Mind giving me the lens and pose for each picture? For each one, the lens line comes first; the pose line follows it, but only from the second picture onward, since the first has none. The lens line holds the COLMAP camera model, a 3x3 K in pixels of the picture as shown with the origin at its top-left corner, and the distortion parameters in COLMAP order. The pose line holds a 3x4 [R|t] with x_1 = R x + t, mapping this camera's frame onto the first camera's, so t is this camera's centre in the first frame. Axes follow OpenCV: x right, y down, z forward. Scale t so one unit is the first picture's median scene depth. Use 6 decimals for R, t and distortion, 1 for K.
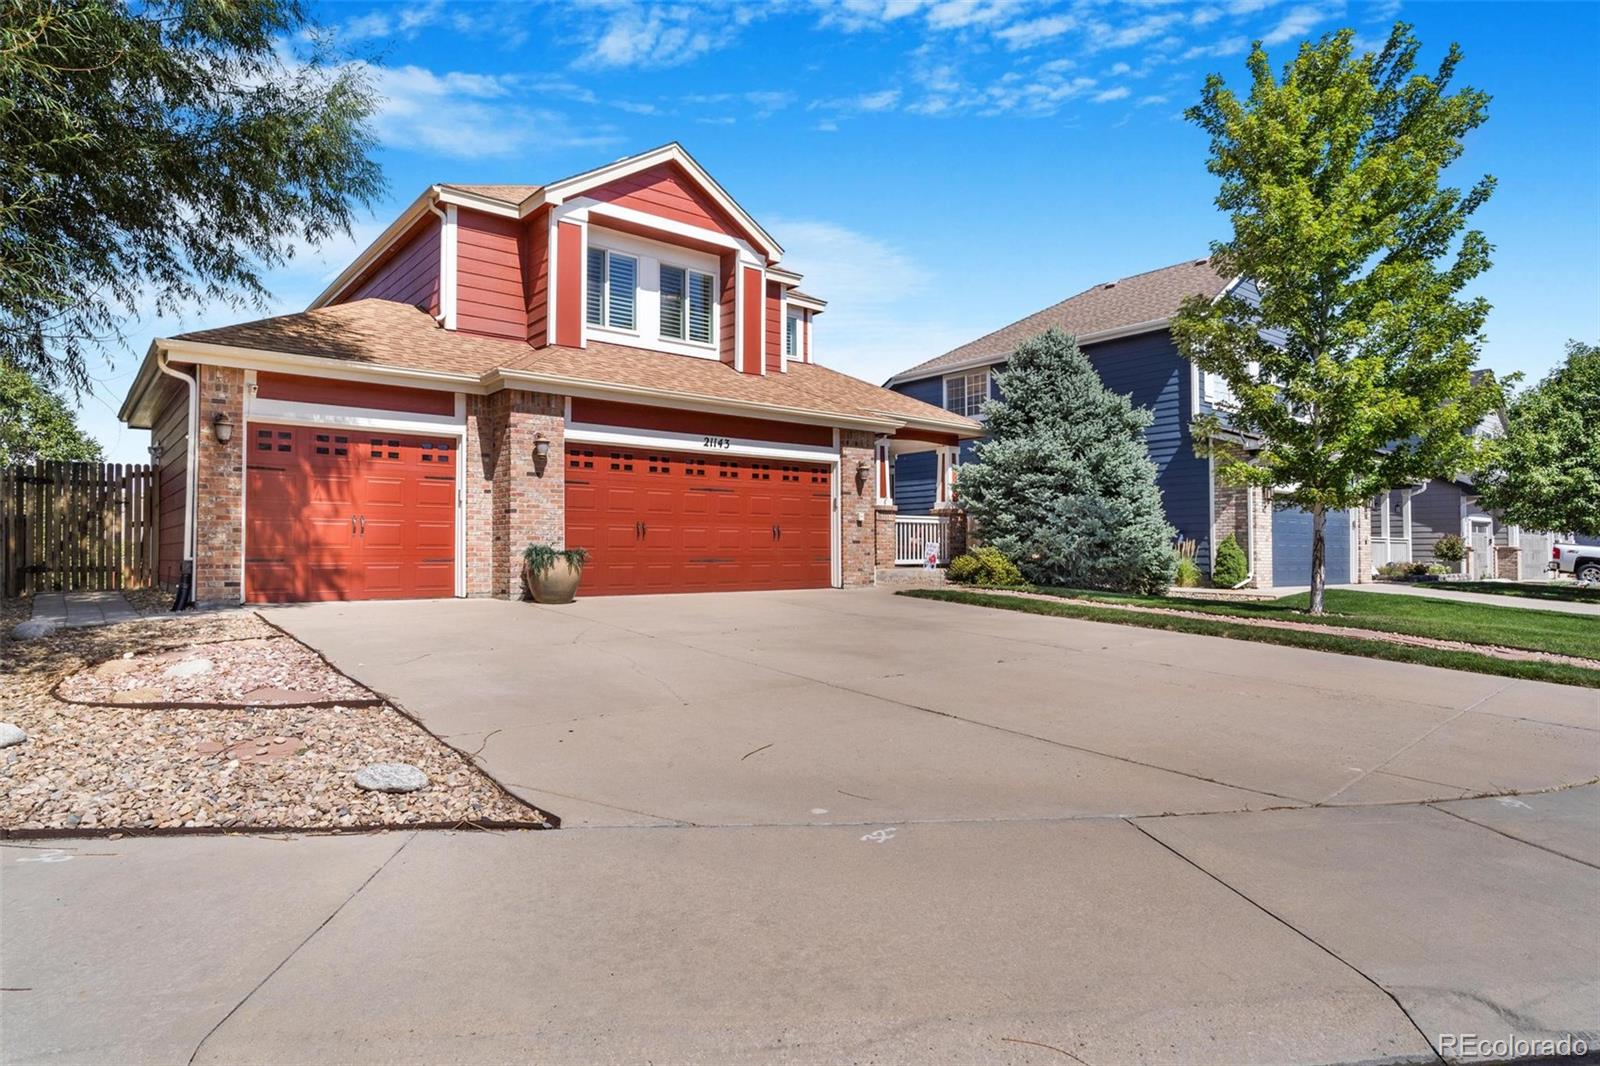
lens RADIAL K [[912.5, 0, 800.0], [0, 912.5, 533.0], [0, 0, 1]] dist [-0.005521, -0.000612]
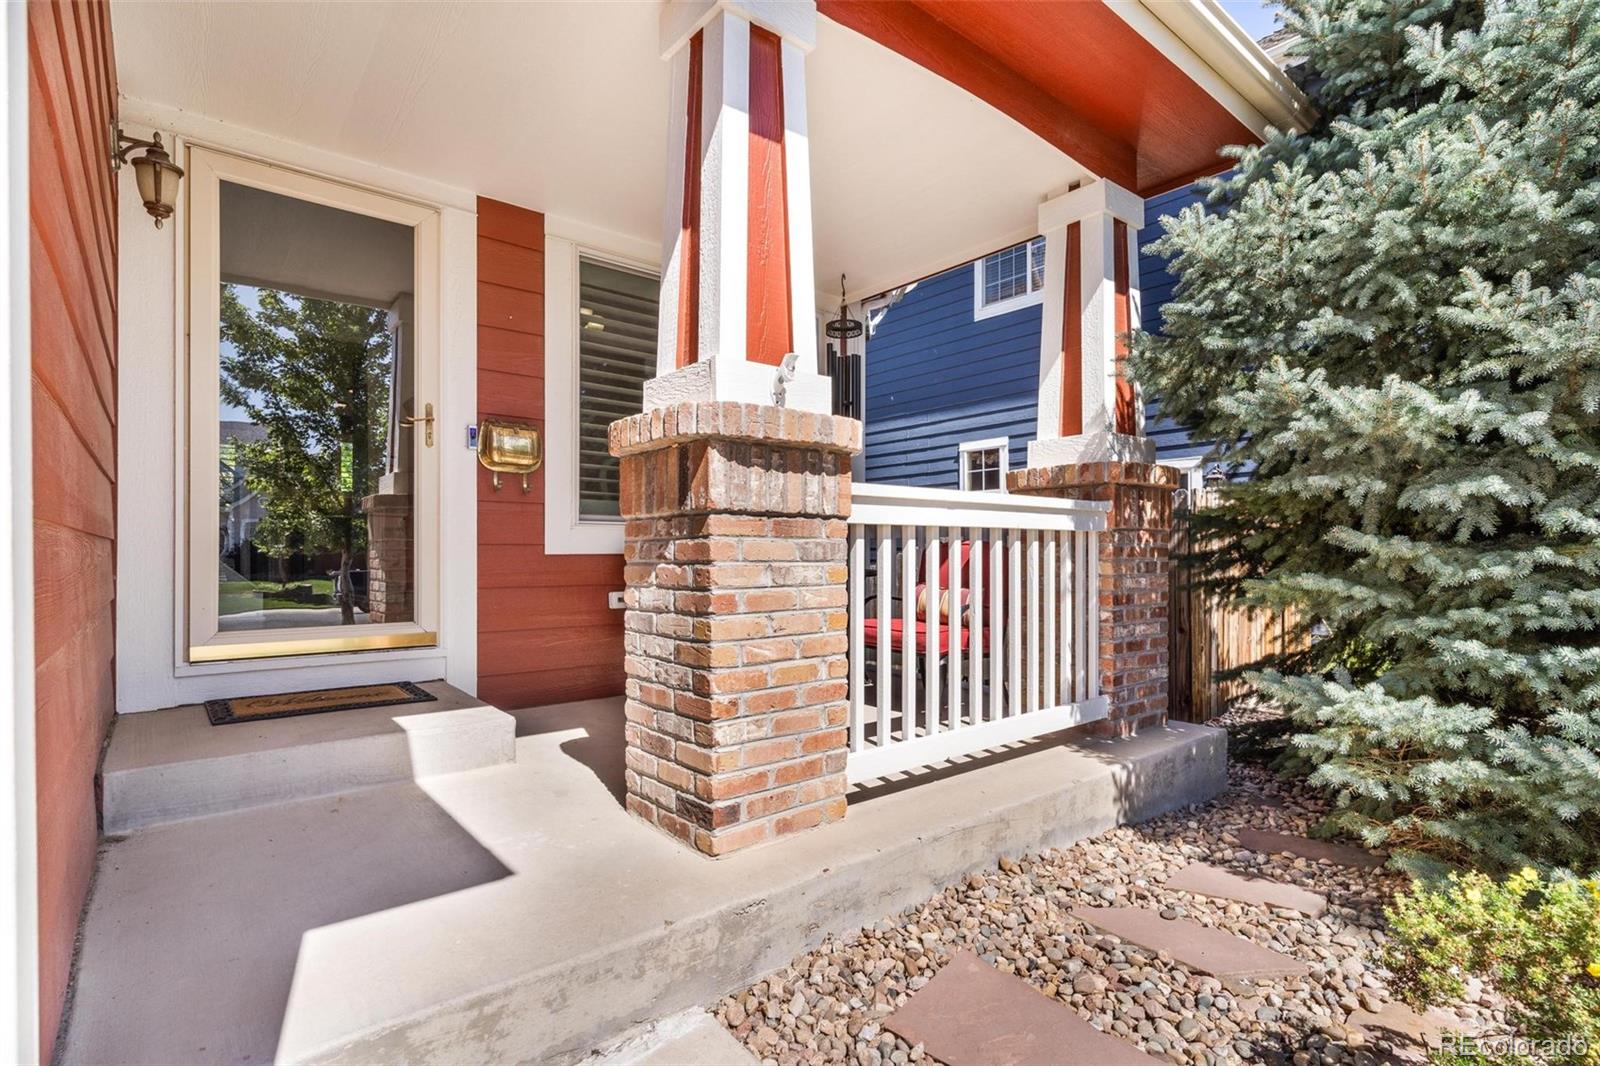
lens RADIAL K [[780.8, 0, 801.7], [0, 780.8, 553.2], [0, 0, 1]] dist [0.000134, 0.000123]
pose [[0.999990, 0.002057, 0.003963, 0.118212], [-0.002145, 0.999753, 0.022134, -0.011802], [-0.003916, -0.022142, 0.999747, 1.064677]]
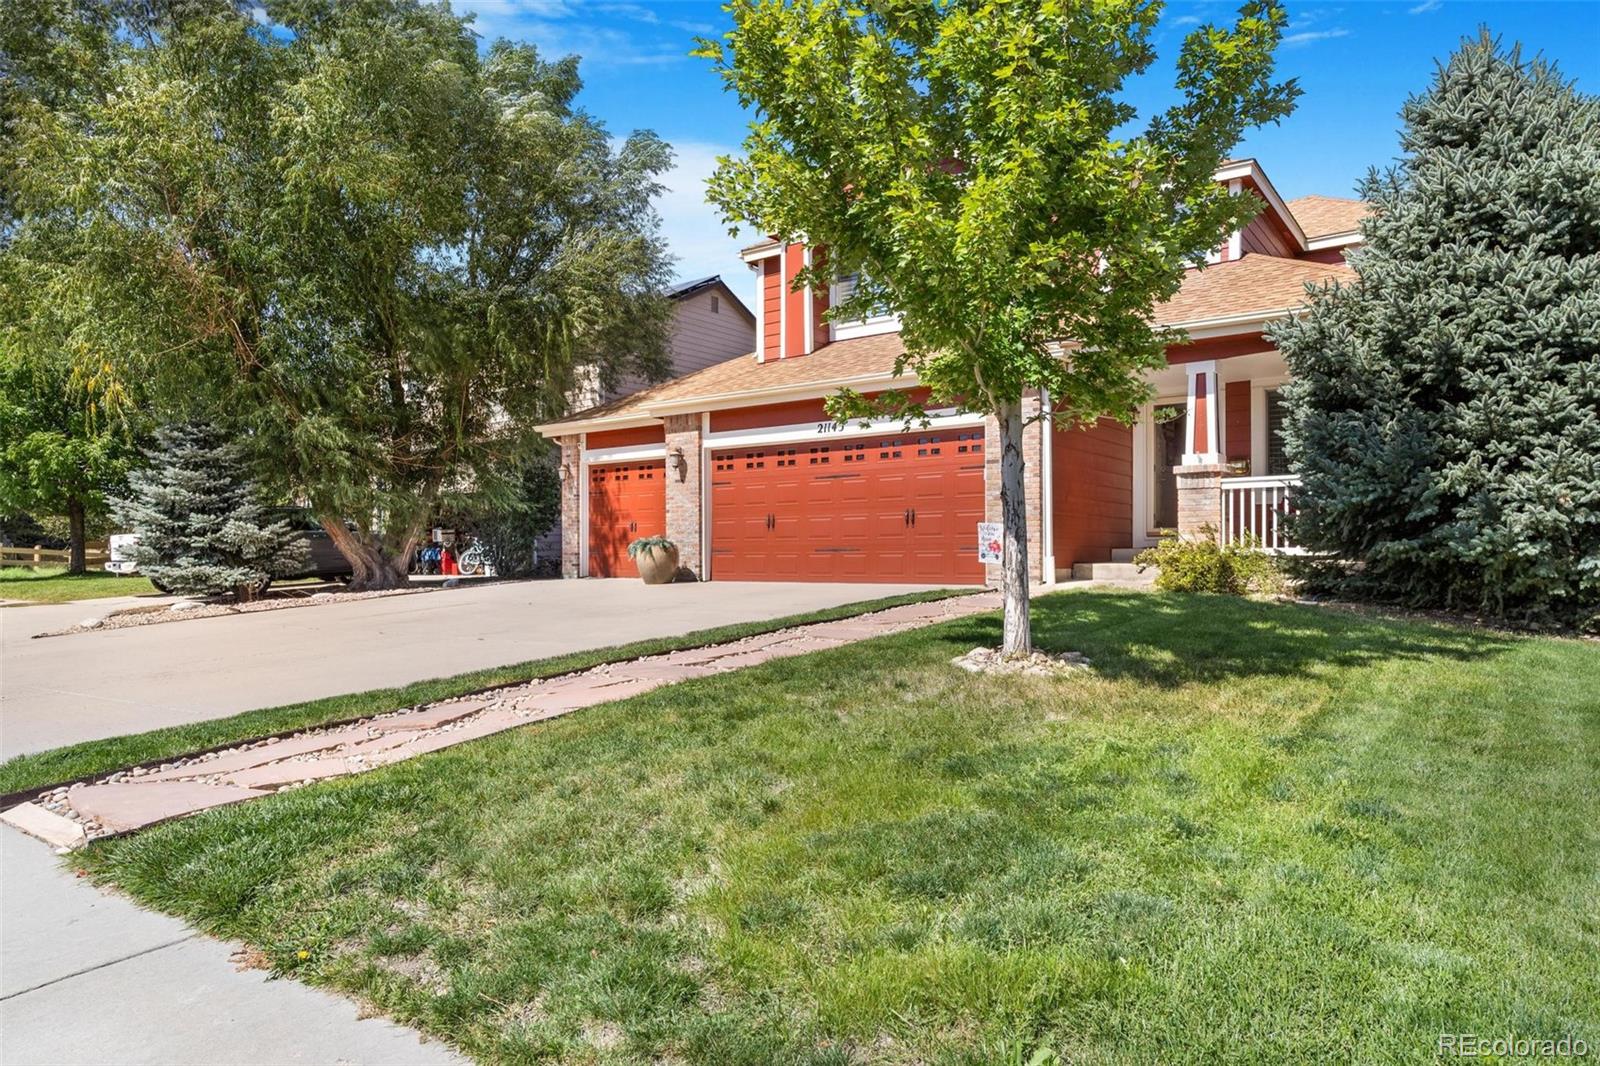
lens RADIAL K [[969.9, 0, 800.0], [0, 969.9, 533.0], [0, 0, 1]] dist [-0.000358, 0.000064]
pose [[0.242414, -0.014966, -0.970058, 0.846658], [0.031543, 0.999474, -0.007537, 0.017944], [0.969660, -0.028772, 0.242758, 0.681203]]
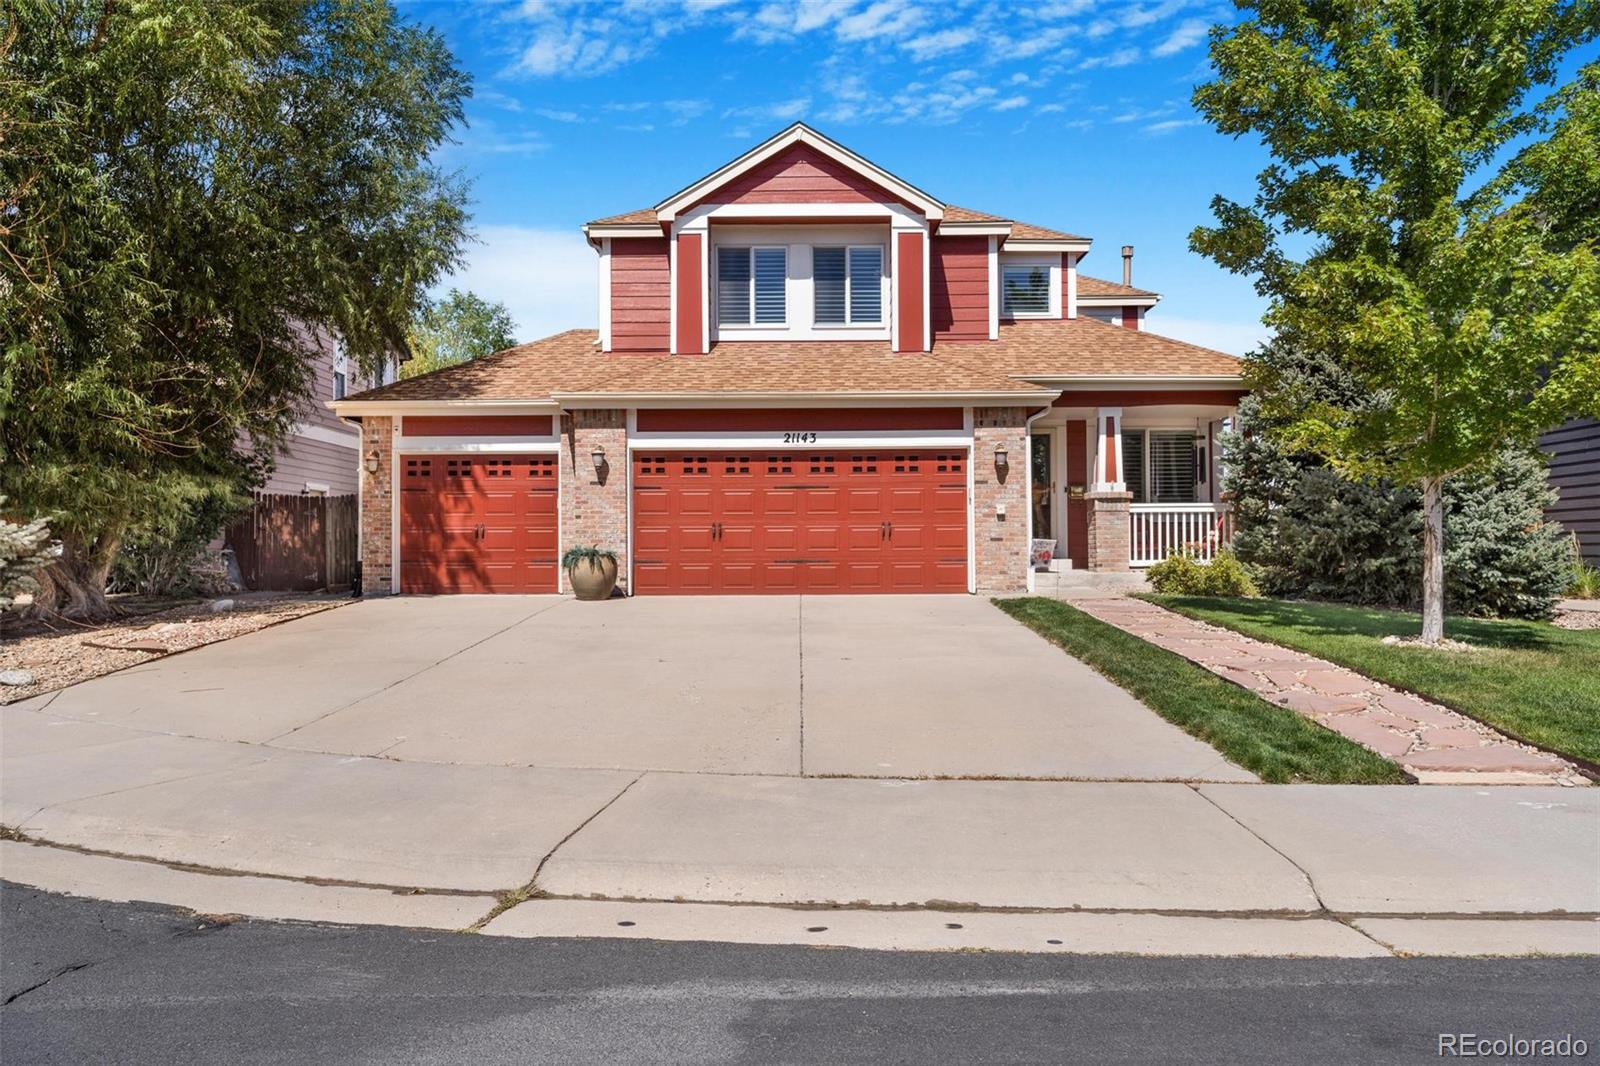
lens RADIAL K [[1157.2, 0, 800.0], [0, 1157.2, 533.0], [0, 0, 1]] dist [-0.001270, -0.000038]
pose [[0.765173, -0.011811, -0.643716, 0.651951], [0.019190, 0.999806, 0.004465, -0.004618], [0.643539, -0.015769, 0.765251, 0.068668]]
